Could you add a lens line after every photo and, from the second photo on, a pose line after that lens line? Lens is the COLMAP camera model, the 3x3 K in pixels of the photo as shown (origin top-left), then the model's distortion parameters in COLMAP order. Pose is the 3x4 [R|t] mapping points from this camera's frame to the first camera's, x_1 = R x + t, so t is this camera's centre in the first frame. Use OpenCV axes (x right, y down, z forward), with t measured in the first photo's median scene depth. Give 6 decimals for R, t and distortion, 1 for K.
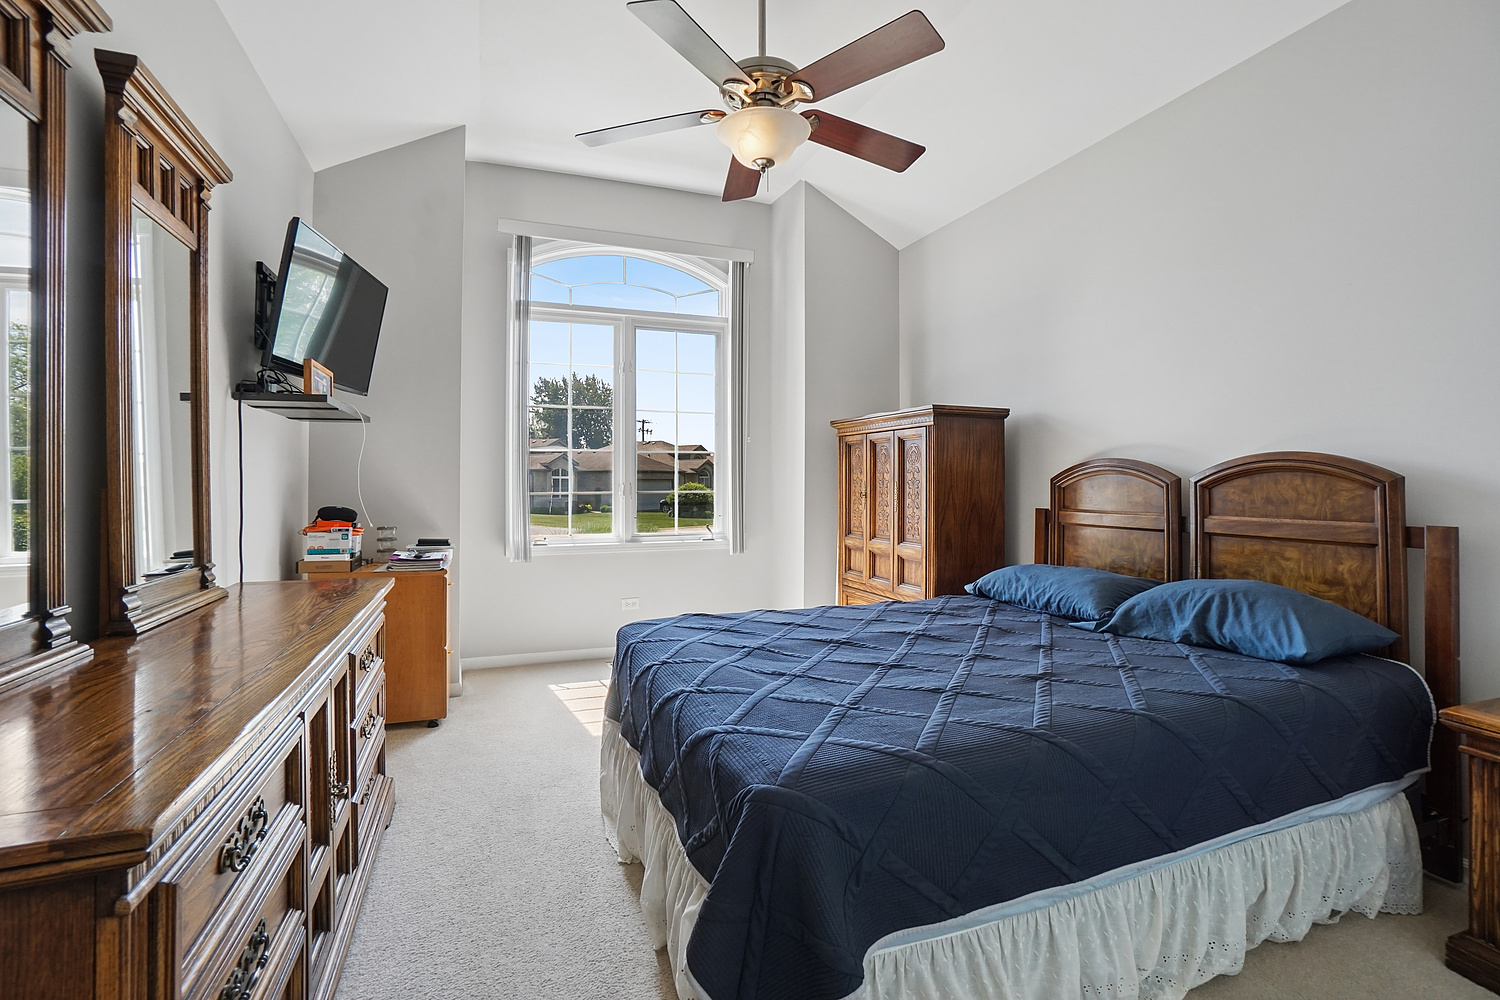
lens RADIAL K [[667.0, 0, 731.2], [0, 667.0, 477.0], [0, 0, 1]] dist [-0.069752, 0.022465]
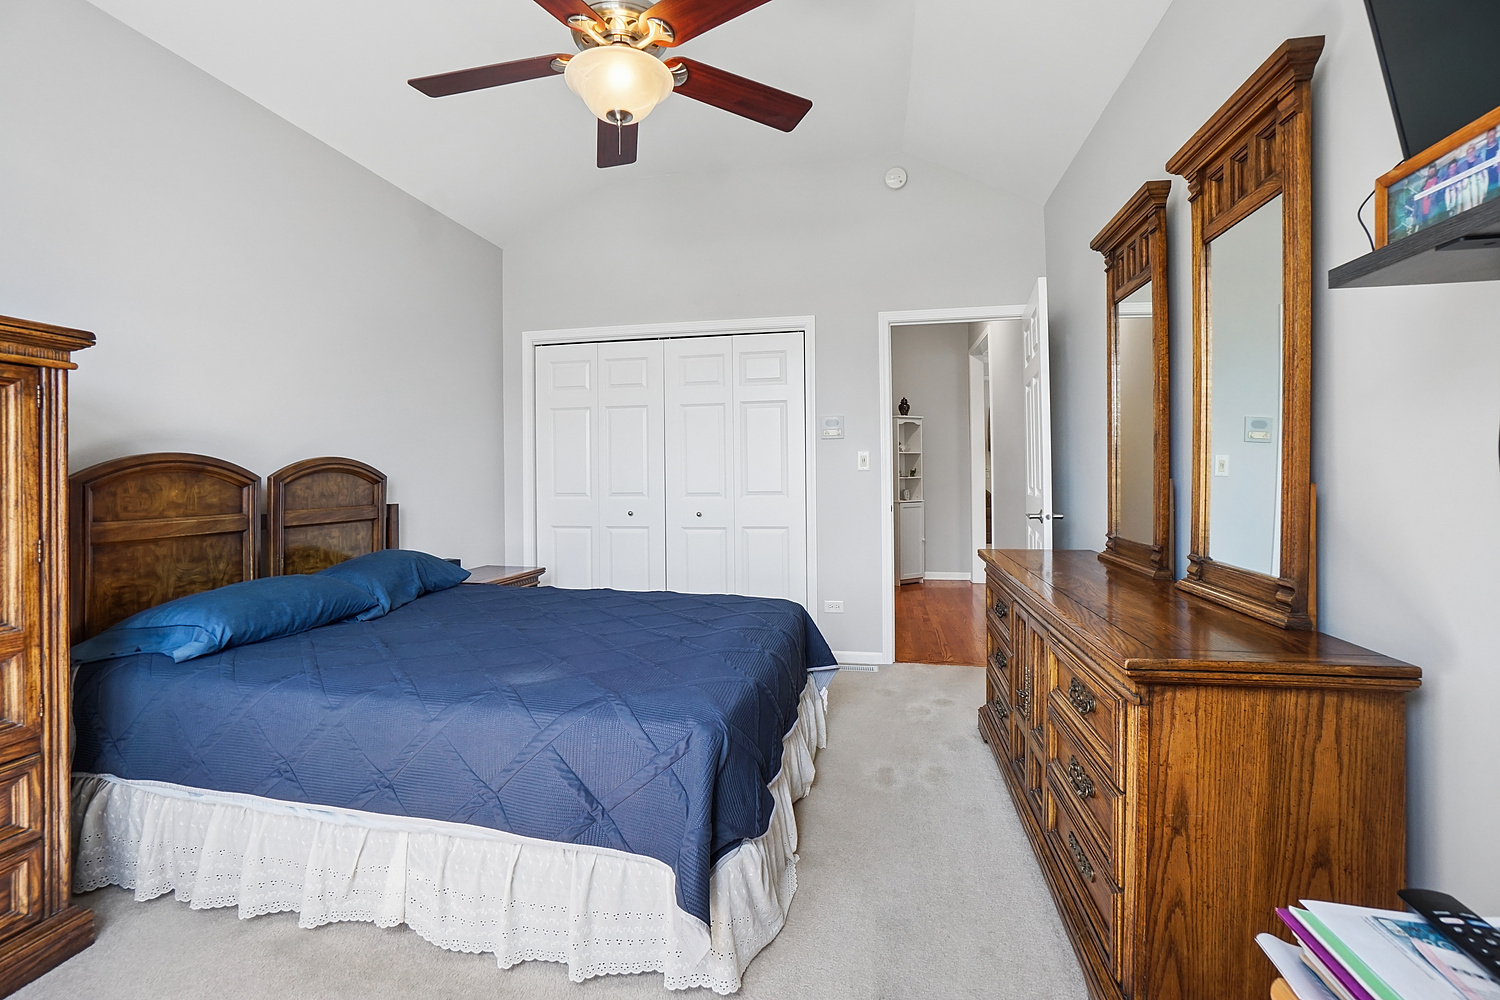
lens RADIAL K [[667.0, 0, 731.2], [0, 667.0, 477.0], [0, 0, 1]] dist [-0.069752, 0.022465]
pose [[-0.851498, 0.007451, 0.524306, -0.523014], [0.005565, 0.999971, -0.005174, 0.013272], [-0.524329, -0.001488, -0.851515, 1.665842]]
